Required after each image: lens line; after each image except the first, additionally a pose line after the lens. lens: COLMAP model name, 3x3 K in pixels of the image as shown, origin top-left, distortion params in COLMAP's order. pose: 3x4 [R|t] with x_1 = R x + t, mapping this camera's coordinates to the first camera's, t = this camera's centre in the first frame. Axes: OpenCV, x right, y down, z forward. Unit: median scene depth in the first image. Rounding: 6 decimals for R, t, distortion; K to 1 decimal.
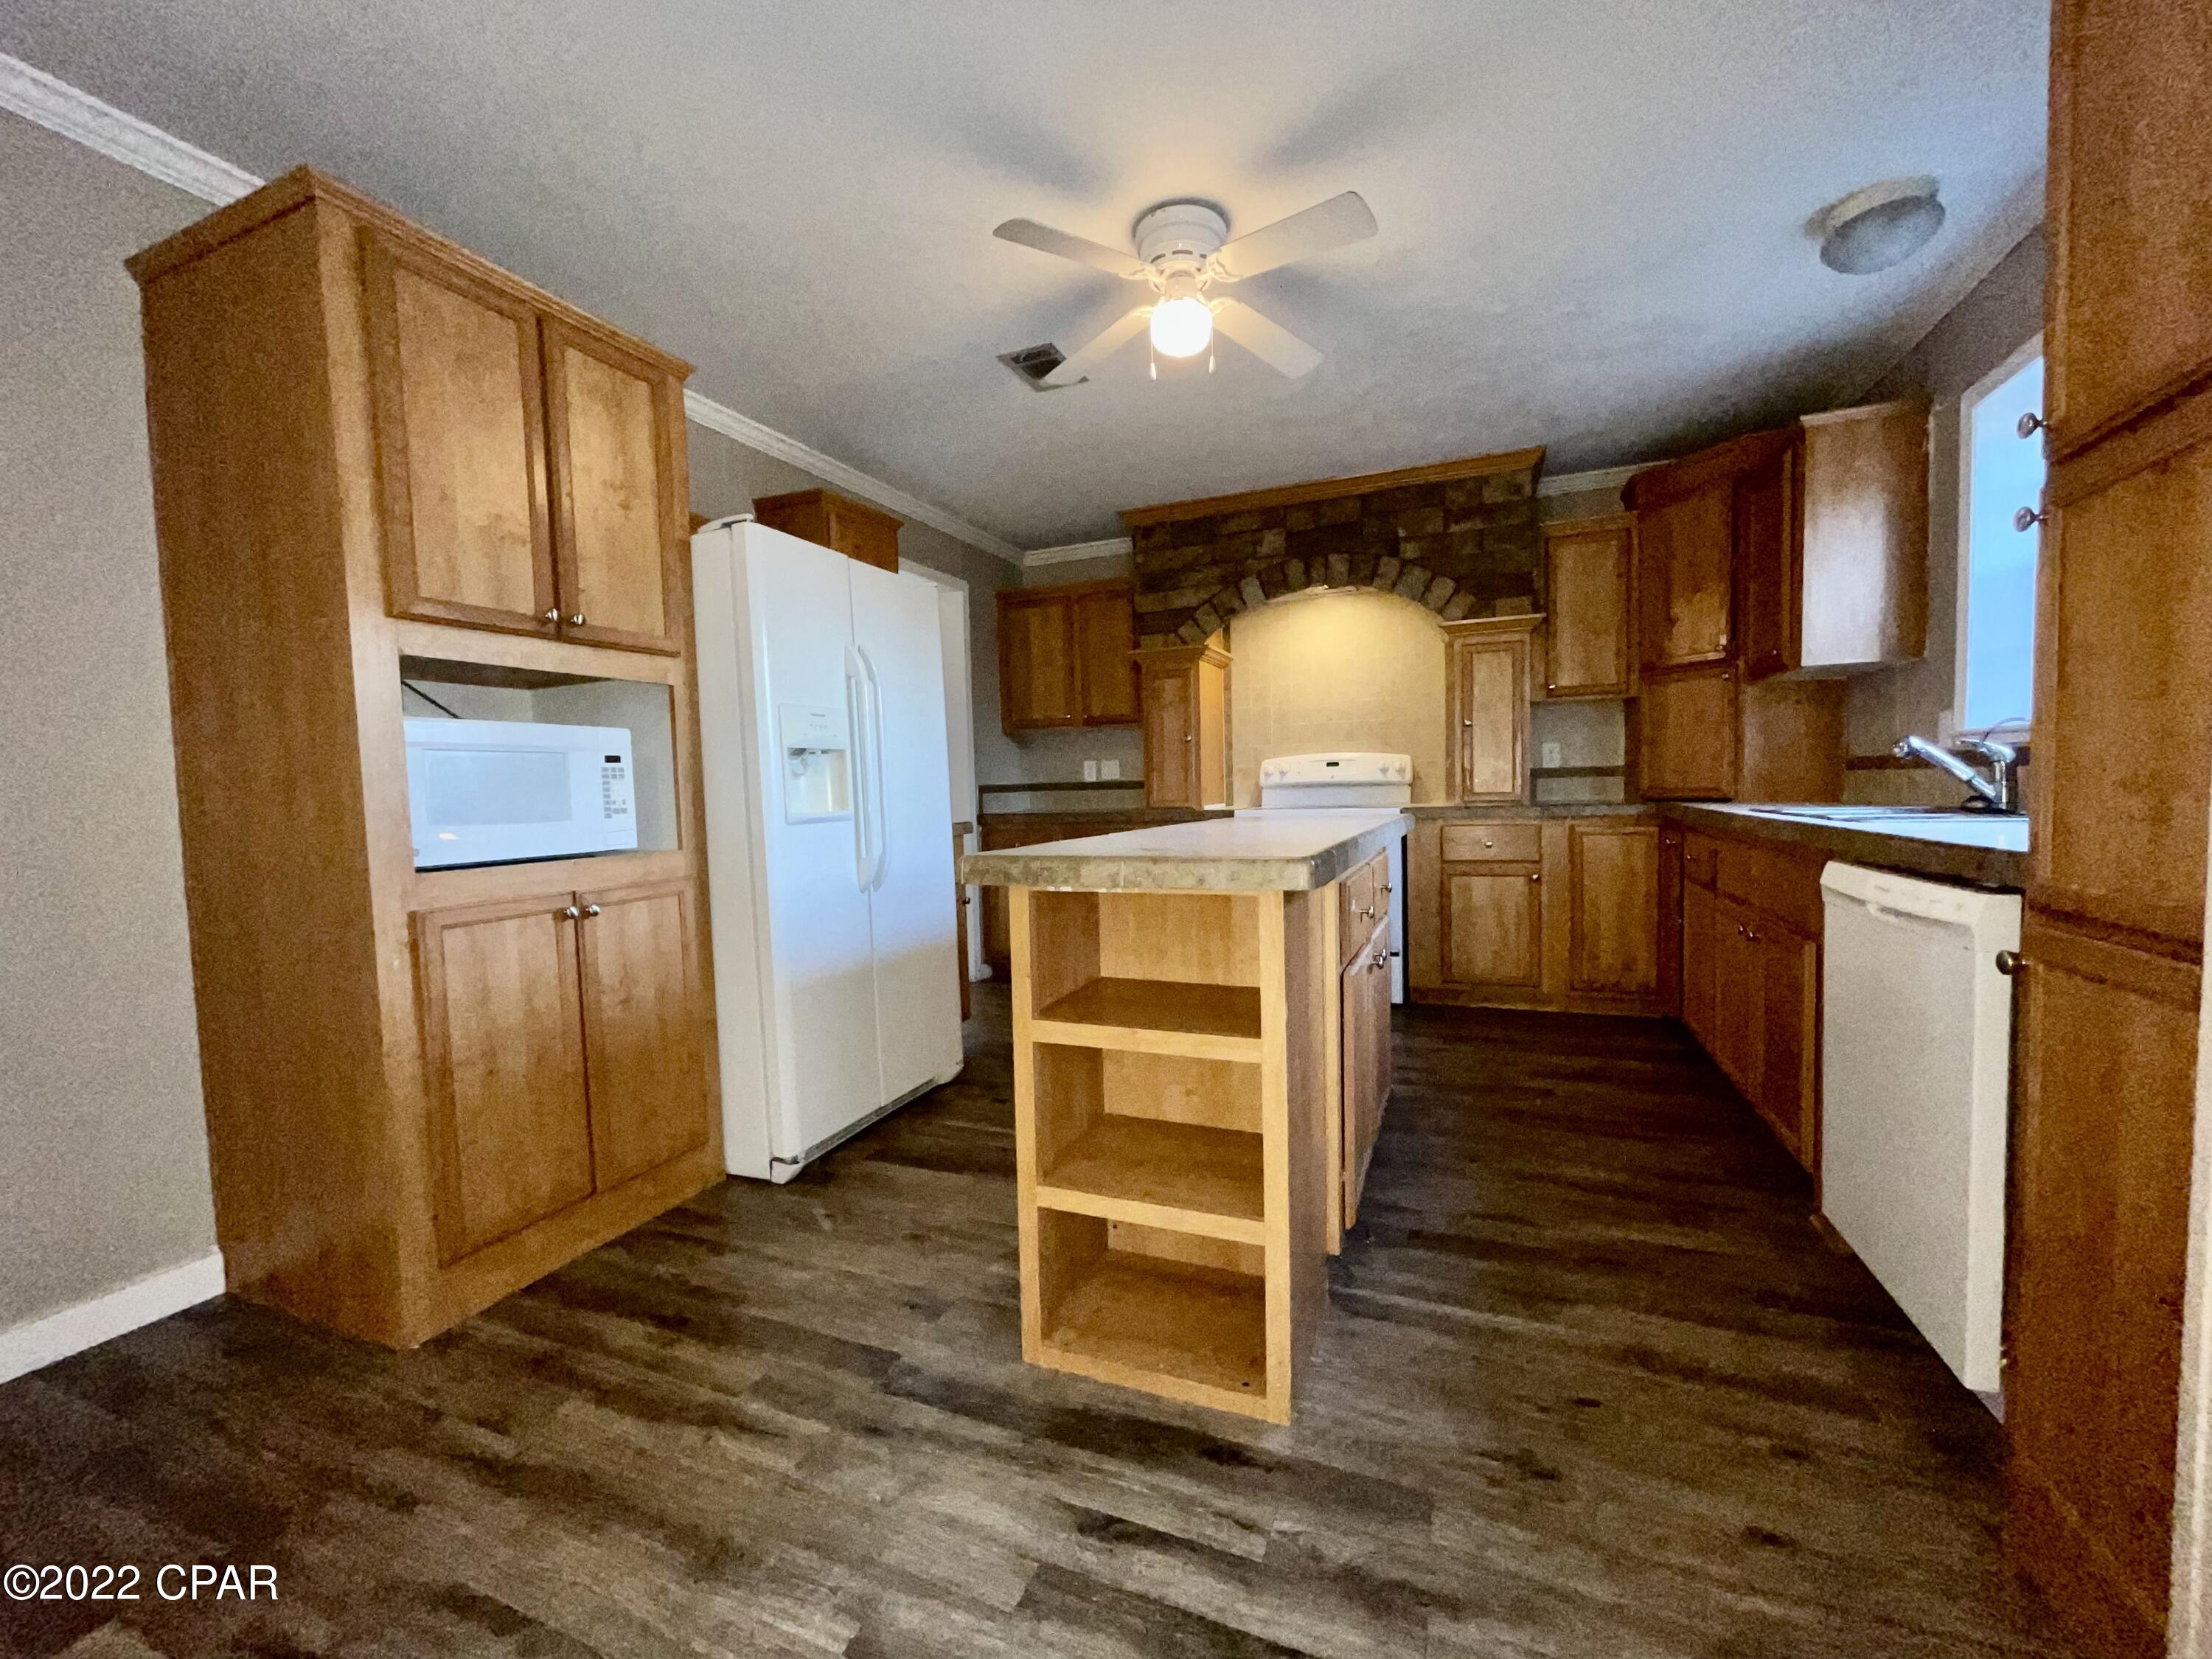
lens RADIAL K [[886.8, 0, 1108.7], [0, 886.8, 831.7], [0, 0, 1]] dist [-0.000547, -0.000072]
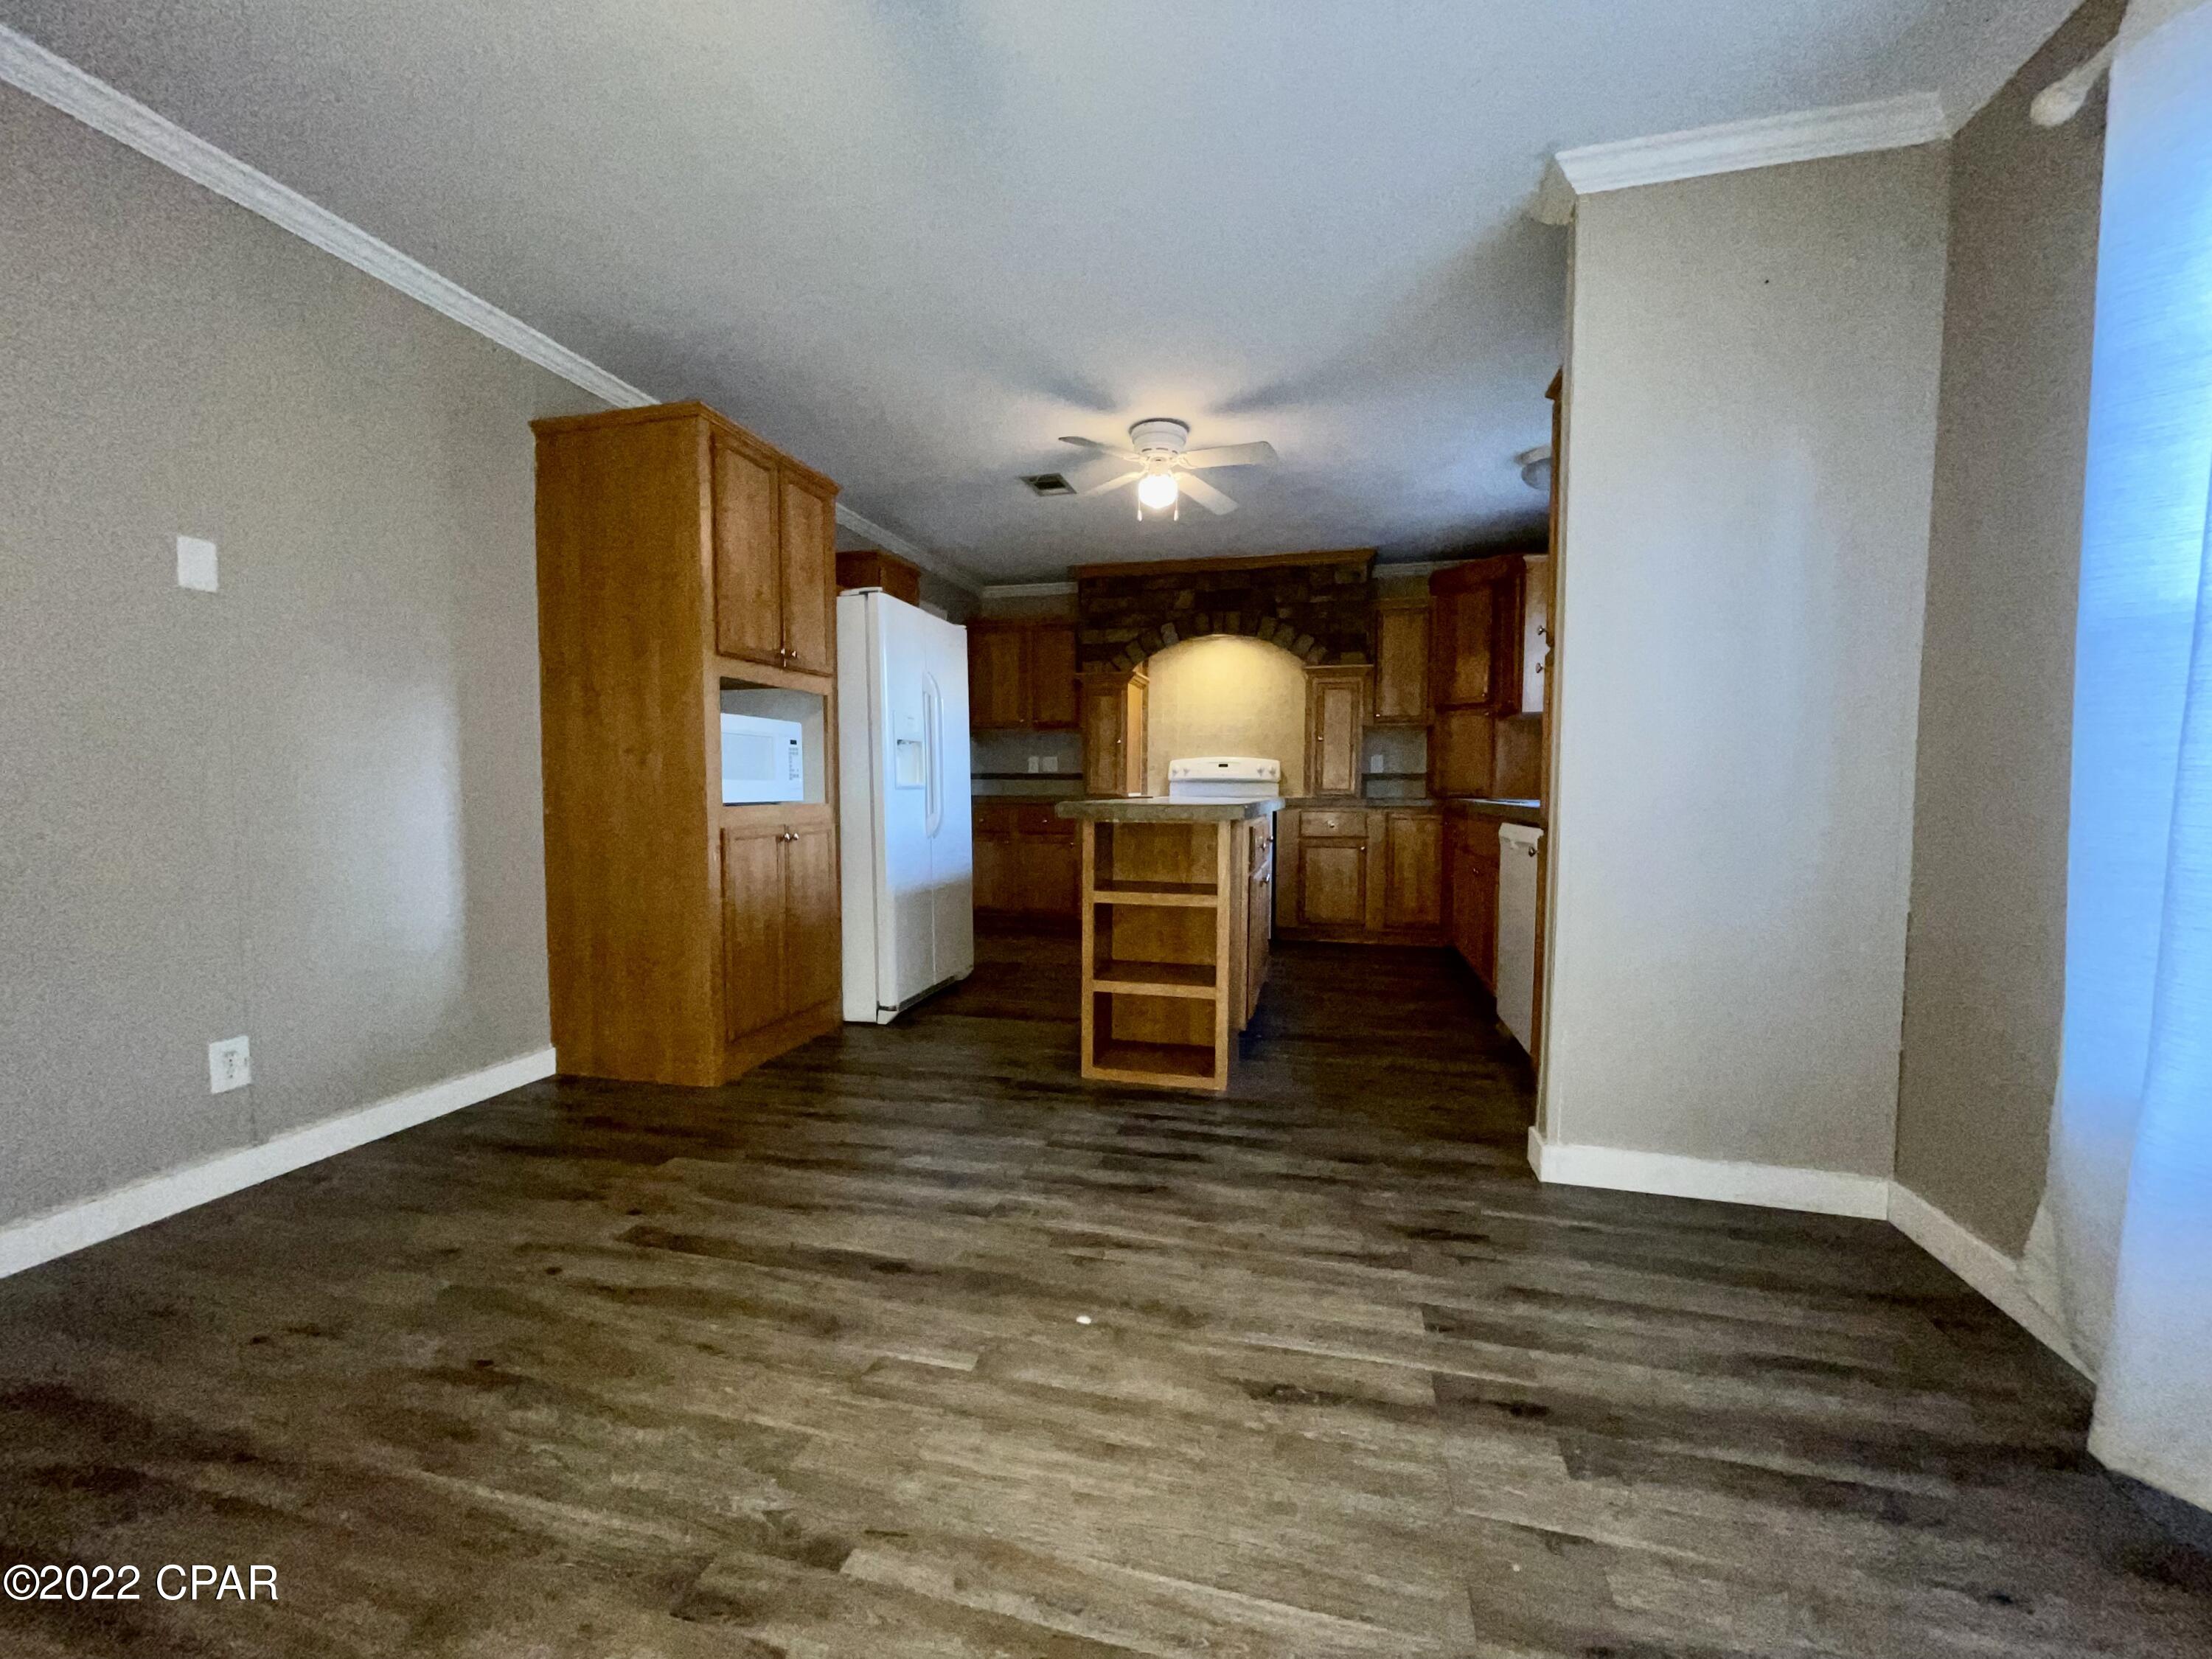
lens RADIAL K [[896.3, 0, 1101.8], [0, 896.3, 835.0], [0, 0, 1]] dist [0.000421, -0.000650]
pose [[0.988914, 0.023564, 0.146606, -0.147091], [-0.023908, 0.999714, 0.000586, 0.038542], [-0.146550, -0.004084, 0.989195, -0.366635]]
